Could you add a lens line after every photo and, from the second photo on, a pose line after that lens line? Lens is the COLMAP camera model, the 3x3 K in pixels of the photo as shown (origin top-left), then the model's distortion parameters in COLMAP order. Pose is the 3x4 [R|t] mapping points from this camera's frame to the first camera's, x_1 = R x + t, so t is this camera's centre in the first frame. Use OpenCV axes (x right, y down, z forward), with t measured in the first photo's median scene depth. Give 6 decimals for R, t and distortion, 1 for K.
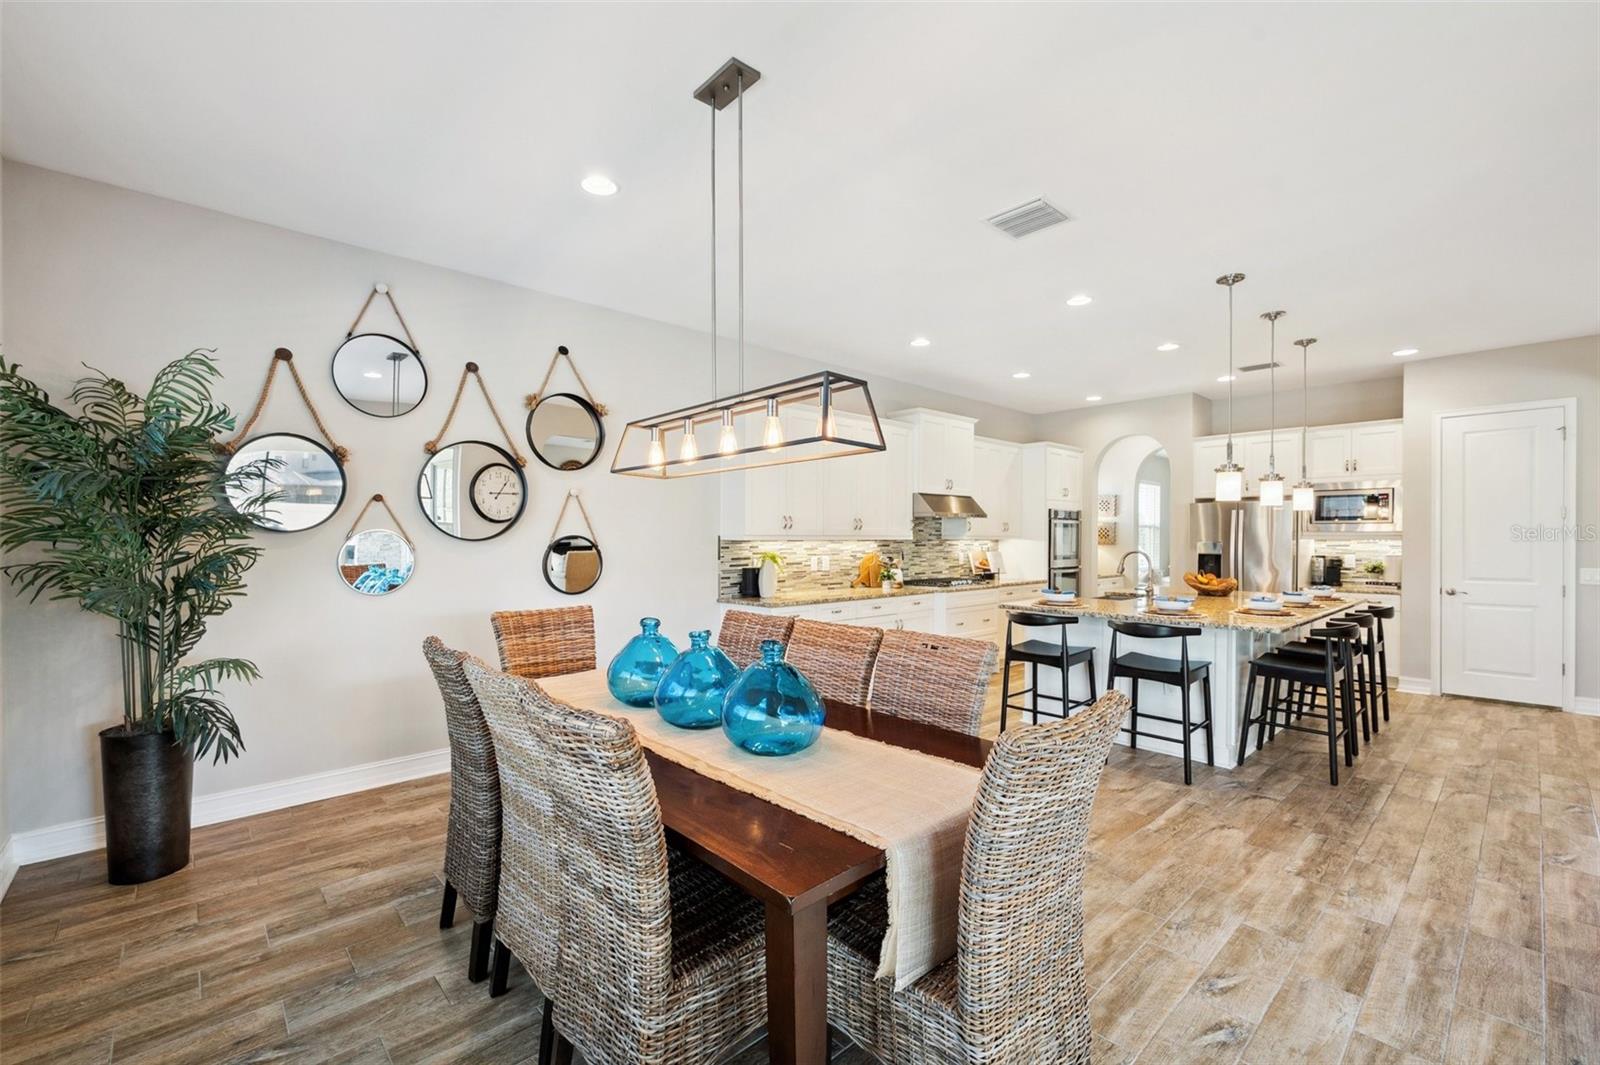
lens RADIAL K [[675.2, 0, 802.0], [0, 675.2, 545.2], [0, 0, 1]] dist [0.002204, -0.001034]
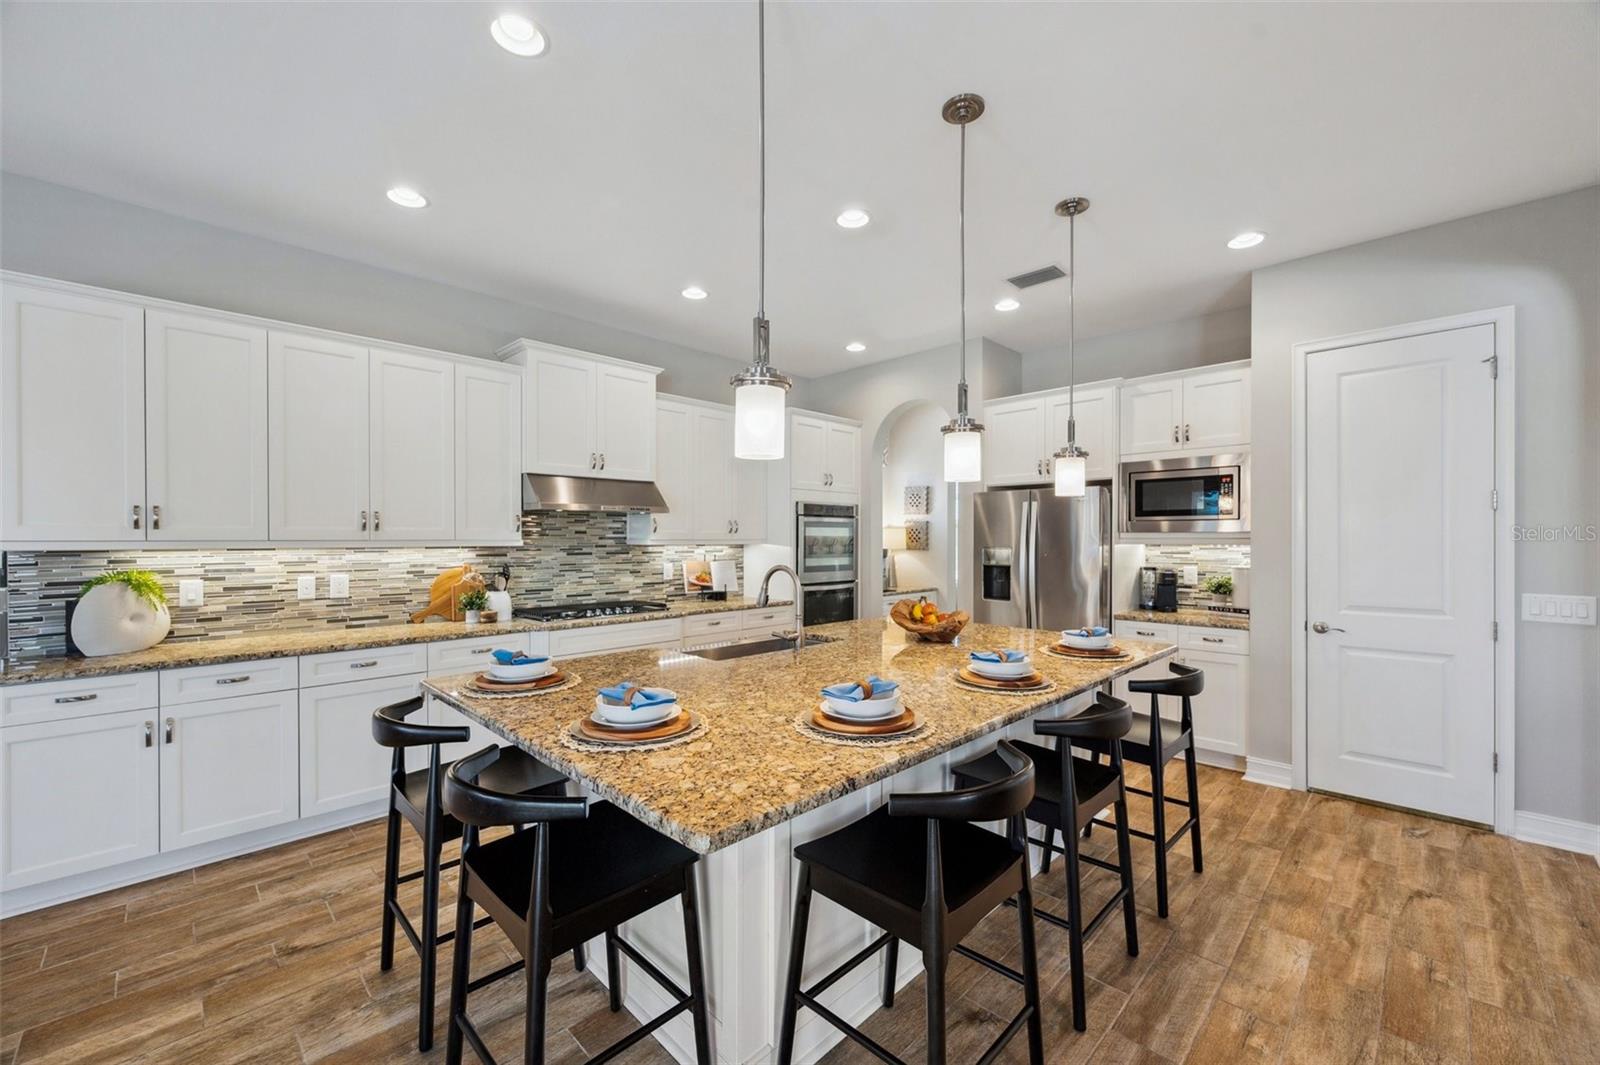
lens RADIAL K [[639.7, 0, 803.6], [0, 639.7, 542.2], [0, 0, 1]] dist [-0.000382, -0.000417]
pose [[0.999301, -0.002835, 0.037277, 0.424210], [0.003125, 0.999965, -0.007725, -0.006765], [-0.037254, 0.007836, 0.999275, 0.392305]]
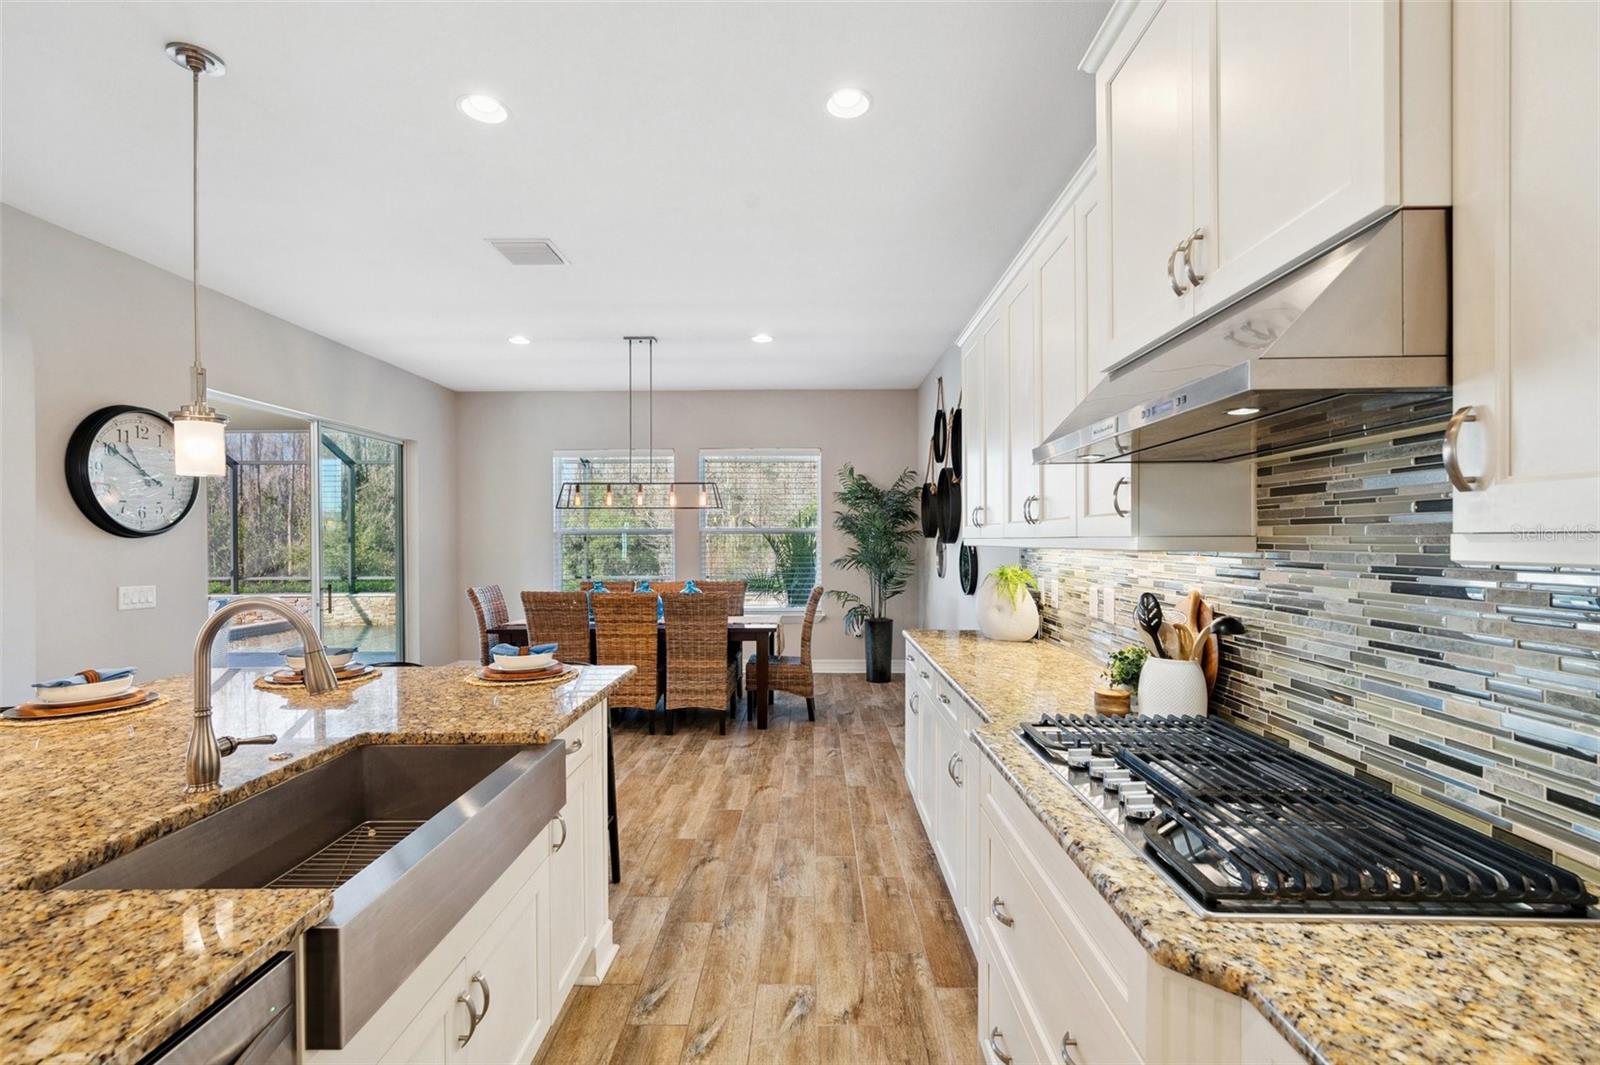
lens RADIAL K [[714.2, 0, 806.5], [0, 714.2, 547.5], [0, 0, 1]] dist [-0.019411, -0.000090]
pose [[-0.684859, 0.009197, -0.728617, 0.467236], [-0.006821, 0.999796, 0.019032, -0.014624], [0.728643, 0.018004, -0.684657, 1.133769]]
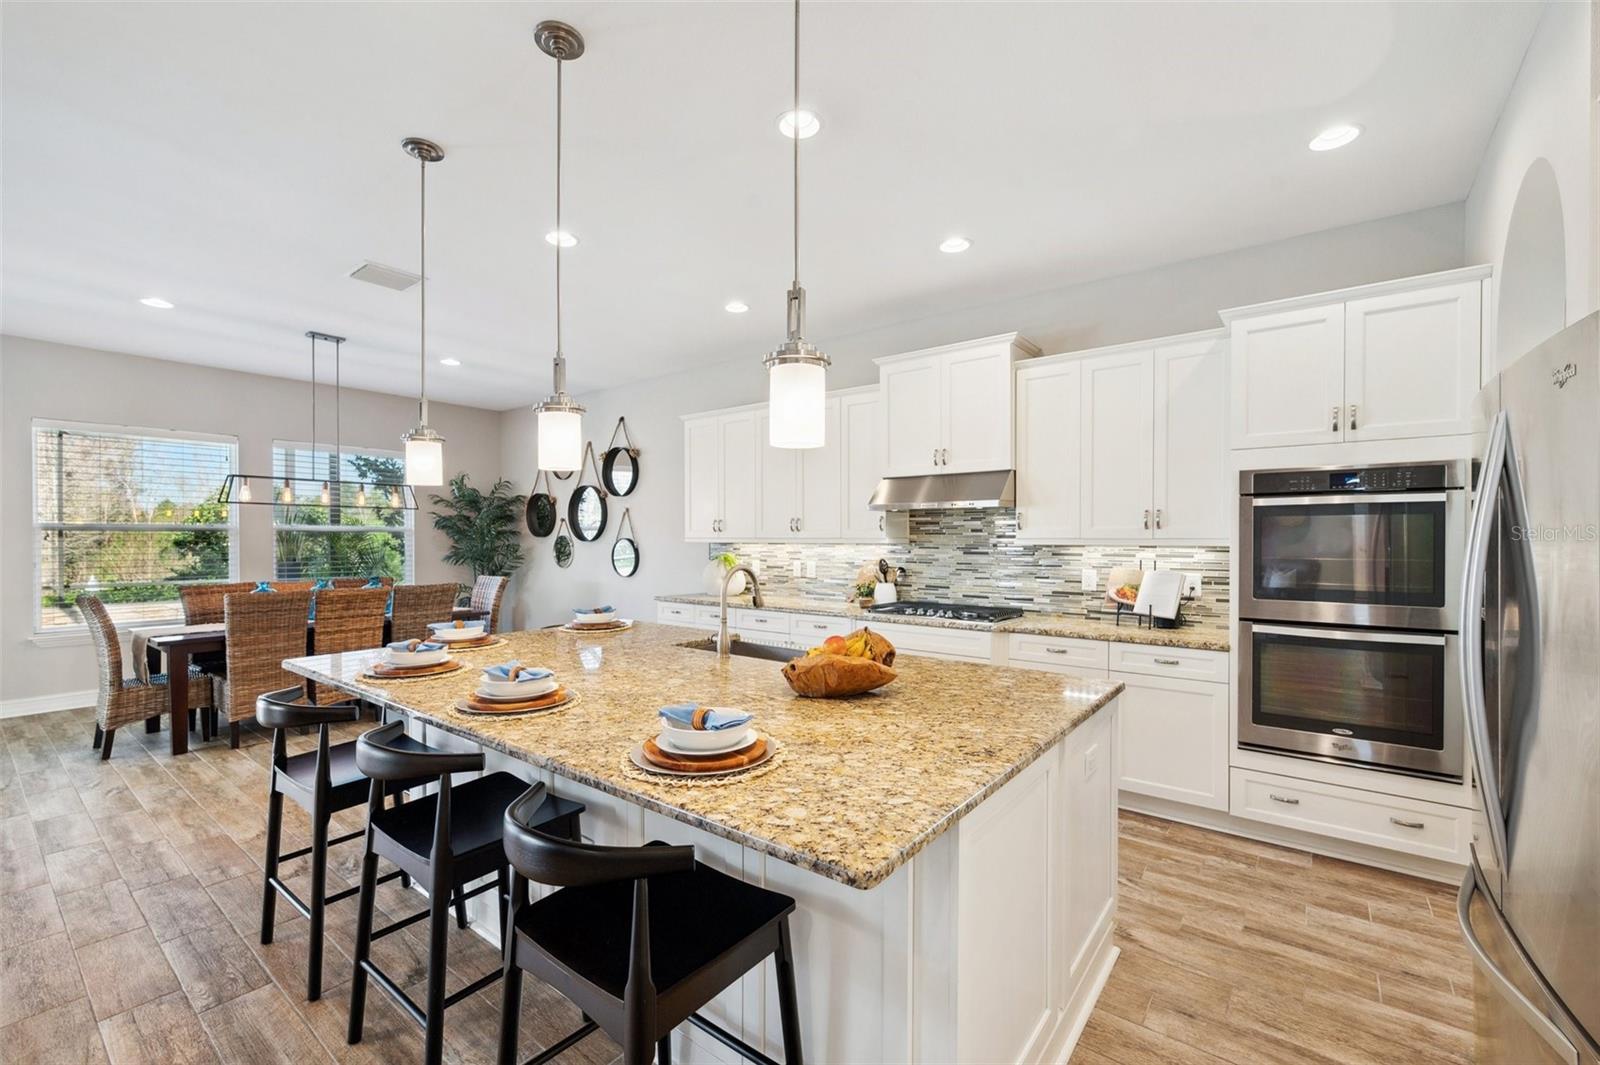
lens RADIAL K [[675.2, 0, 806.1], [0, 675.2, 535.2], [0, 0, 1]] dist [0.002204, -0.001034]
pose [[0.163273, -0.004940, -0.986569, 0.886013], [-0.013767, 0.999879, -0.007285, -0.011102], [0.986485, 0.014771, 0.163185, 0.827192]]
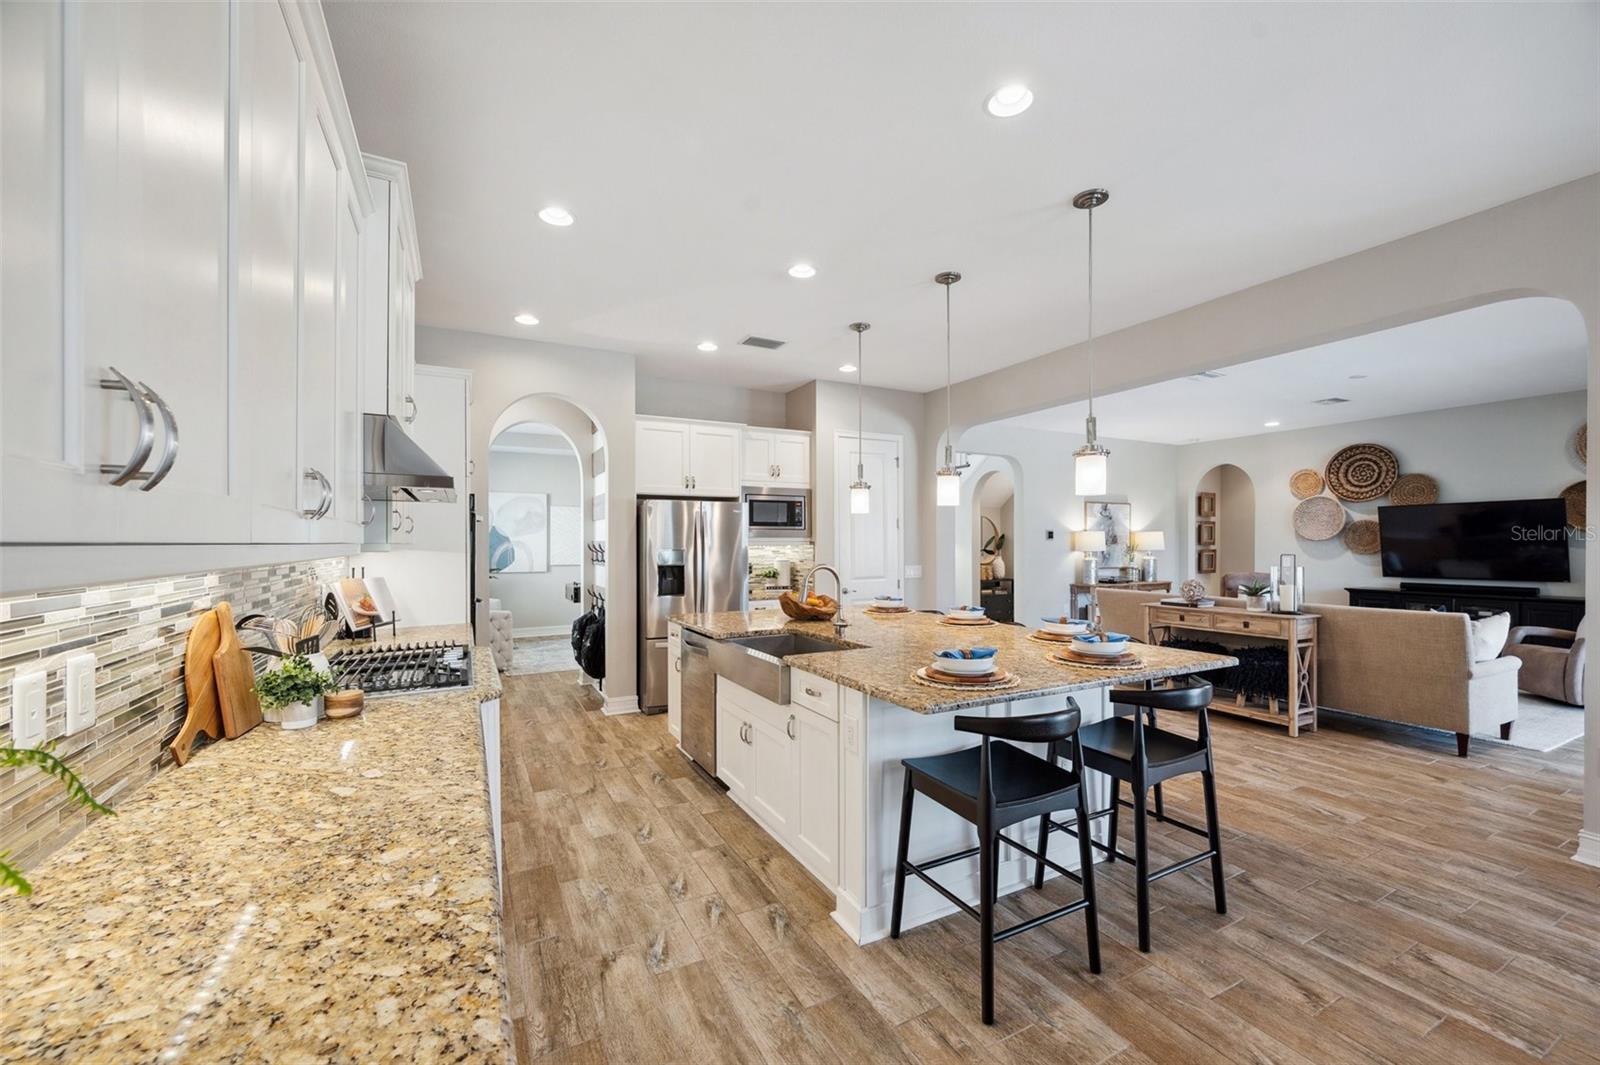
lens RADIAL K [[639.7, 0, 806.5], [0, 639.7, 540.9], [0, 0, 1]] dist [-0.000382, -0.000417]
pose [[0.253687, -0.000277, 0.967286, -0.084546], [0.018350, 0.999821, -0.004526, -0.010296], [-0.967112, 0.018898, 0.253647, 0.737149]]
